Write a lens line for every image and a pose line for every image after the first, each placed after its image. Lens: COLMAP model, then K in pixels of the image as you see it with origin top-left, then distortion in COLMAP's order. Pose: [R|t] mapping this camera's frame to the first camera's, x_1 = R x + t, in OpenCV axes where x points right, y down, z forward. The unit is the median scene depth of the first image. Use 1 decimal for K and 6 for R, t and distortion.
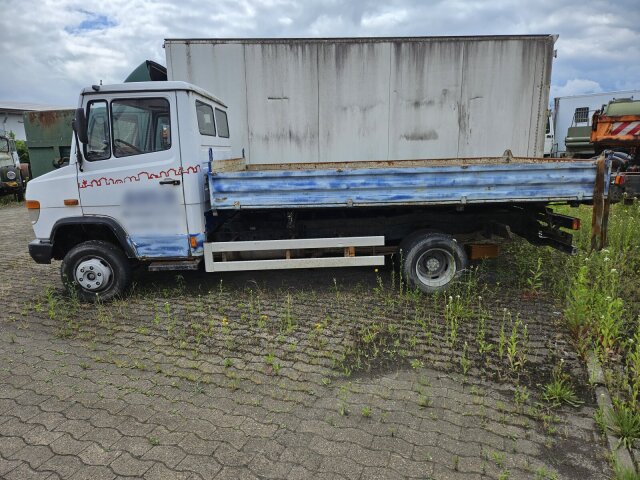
lens RADIAL K [[422.6, 0, 321.0], [0, 422.6, 235.1], [0, 0, 1]] dist [0.079225, -0.070804]
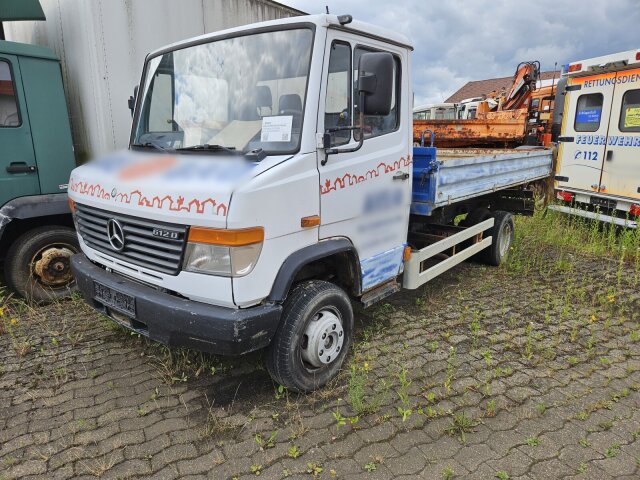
lens RADIAL K [[422.6, 0, 321.0], [0, 422.6, 235.1], [0, 0, 1]] dist [0.079225, -0.070804]
pose [[0.642900, -0.144852, 0.752128, -0.977618], [0.135918, 0.987946, 0.074088, -0.095682], [-0.753794, 0.054597, 0.654839, 0.626899]]
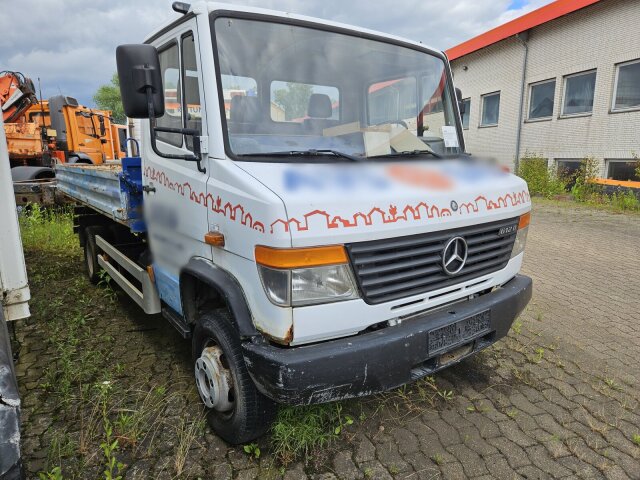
lens RADIAL K [[453.5, 0, 320.0], [0, 453.5, 240.0], [0, 0, 1]] dist [0.054678, 0.000723]
pose [[-0.606072, -0.107408, 0.788124, -1.035259], [0.185462, 0.944448, 0.271334, -0.279098], [-0.773486, 0.310615, -0.552484, 1.627688]]
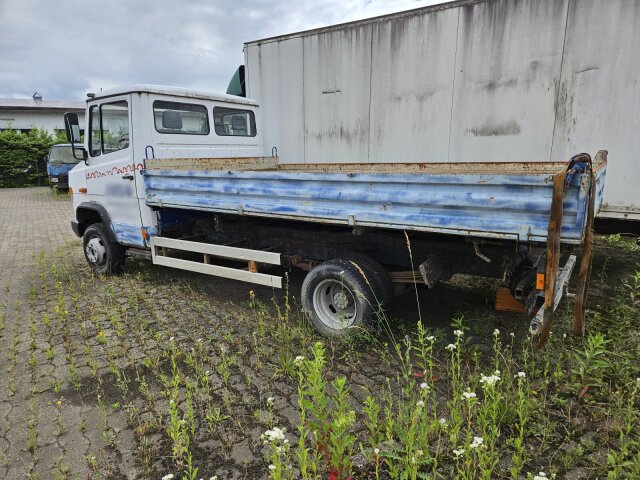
lens RADIAL K [[429.2, 0, 320.0], [0, 429.2, 240.0], [0, 0, 1]] dist [0.085300, -0.074107]
pose [[0.814178, 0.126164, -0.566743, 0.694887], [-0.118087, 0.991687, 0.051120, -0.077968], [0.568481, 0.025304, 0.822307, 0.355041]]
